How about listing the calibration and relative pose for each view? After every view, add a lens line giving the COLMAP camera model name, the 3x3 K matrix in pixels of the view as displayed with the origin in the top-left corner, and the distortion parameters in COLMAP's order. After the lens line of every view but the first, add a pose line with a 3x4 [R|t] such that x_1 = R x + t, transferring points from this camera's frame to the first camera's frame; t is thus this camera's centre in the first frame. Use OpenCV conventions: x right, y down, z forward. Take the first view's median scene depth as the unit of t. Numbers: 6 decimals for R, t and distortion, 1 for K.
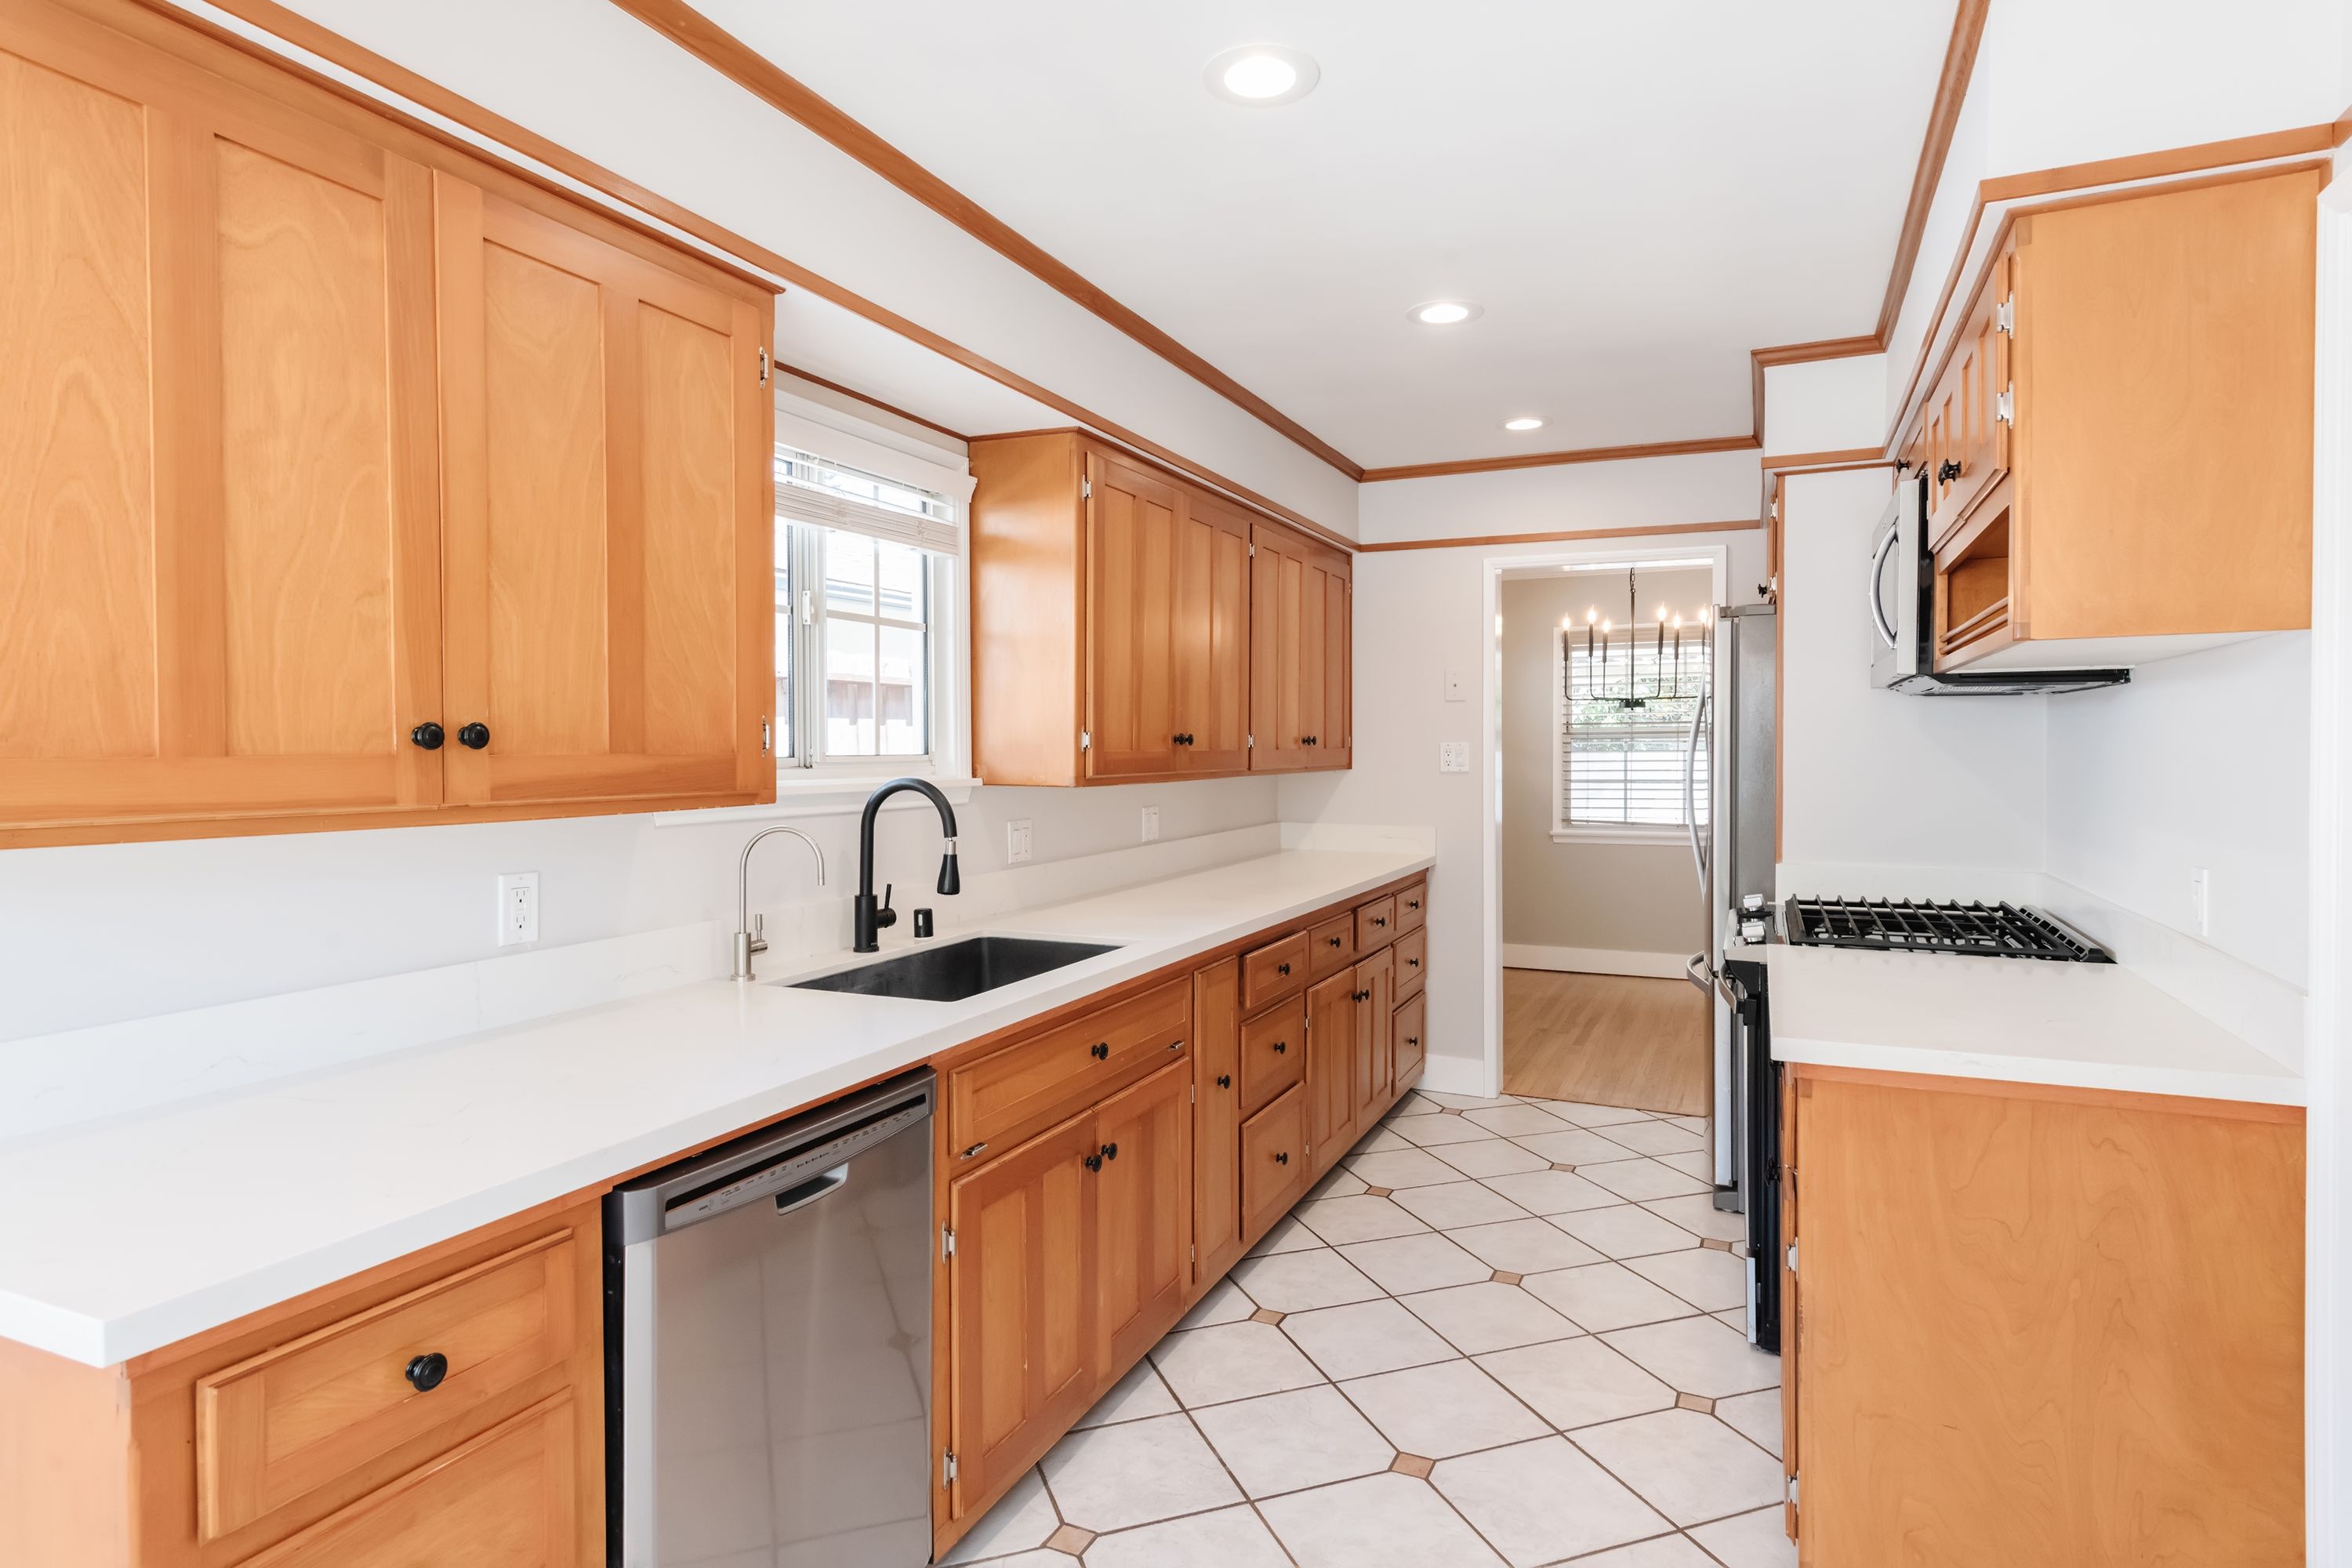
lens RADIAL K [[1309.3, 0, 1184.8], [0, 1309.3, 773.9], [0, 0, 1]] dist [0.021163, -0.008222]
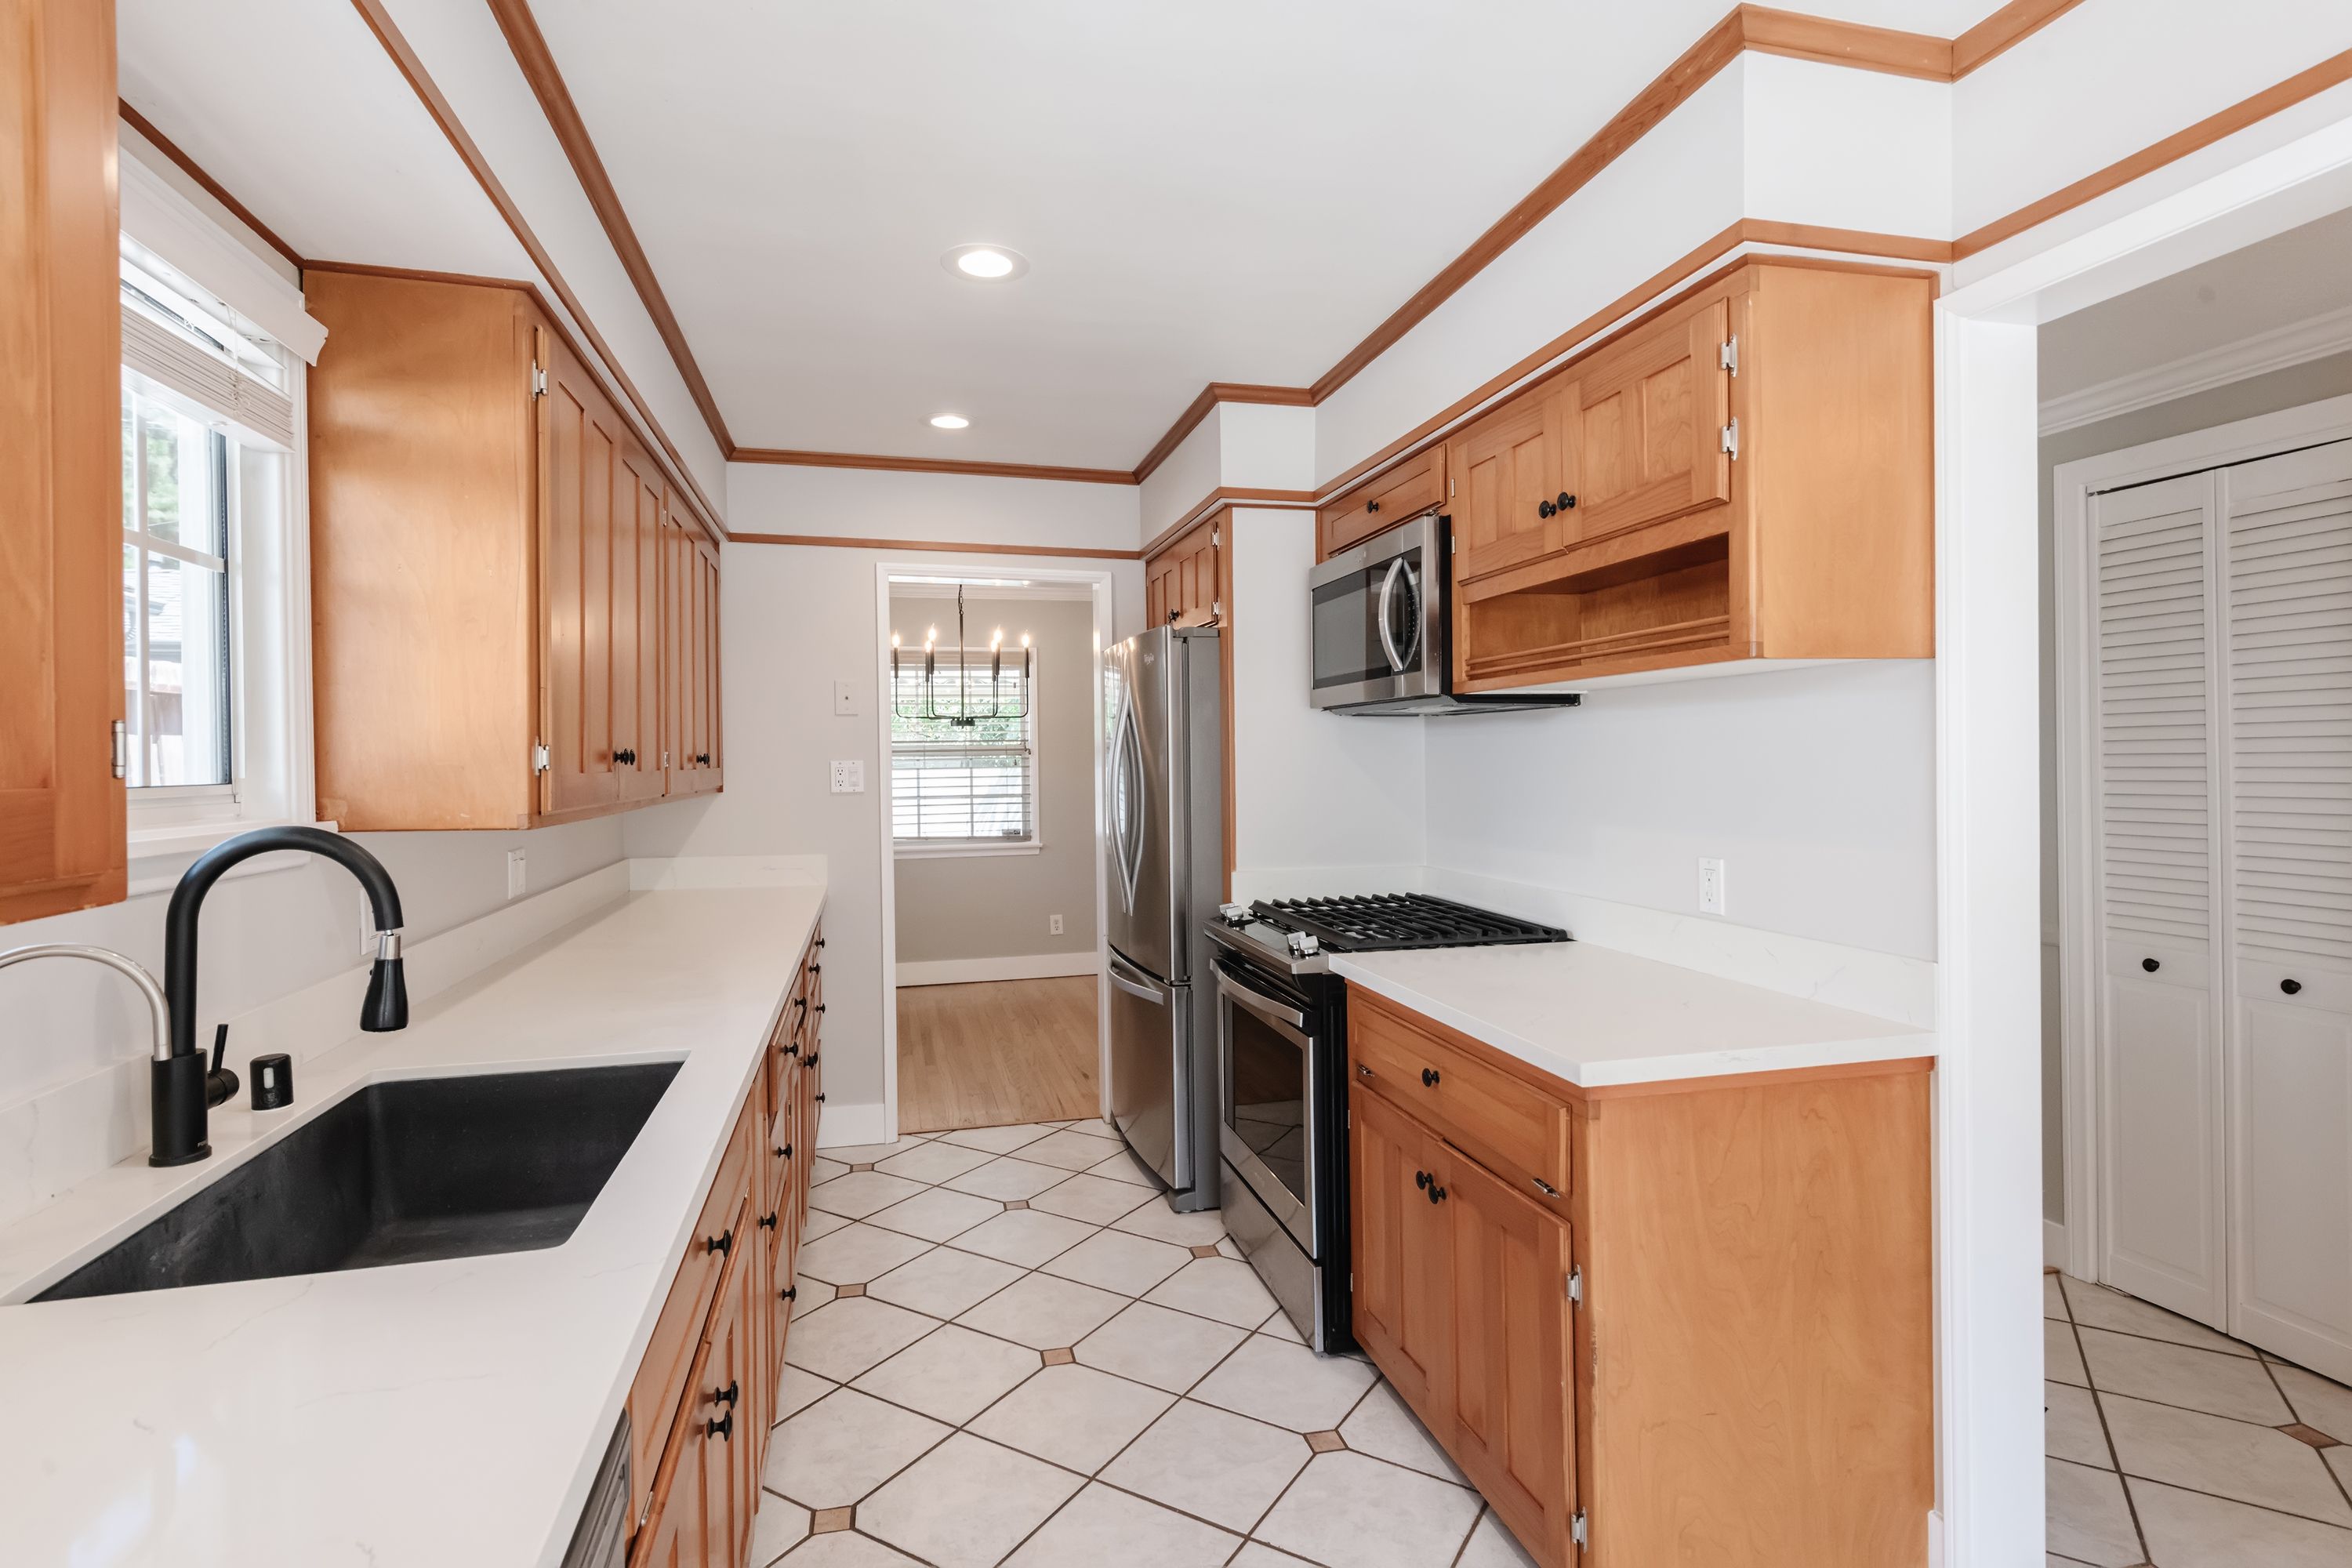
lens RADIAL K [[1177.1, 0, 1178.8], [0, 1177.1, 771.7], [0, 0, 1]] dist [0.018449, -0.003623]
pose [[0.776766, -0.011803, 0.629679, -0.202059], [0.021670, 0.999733, -0.007992, -0.006915], [-0.629417, 0.019853, 0.776814, 0.328801]]
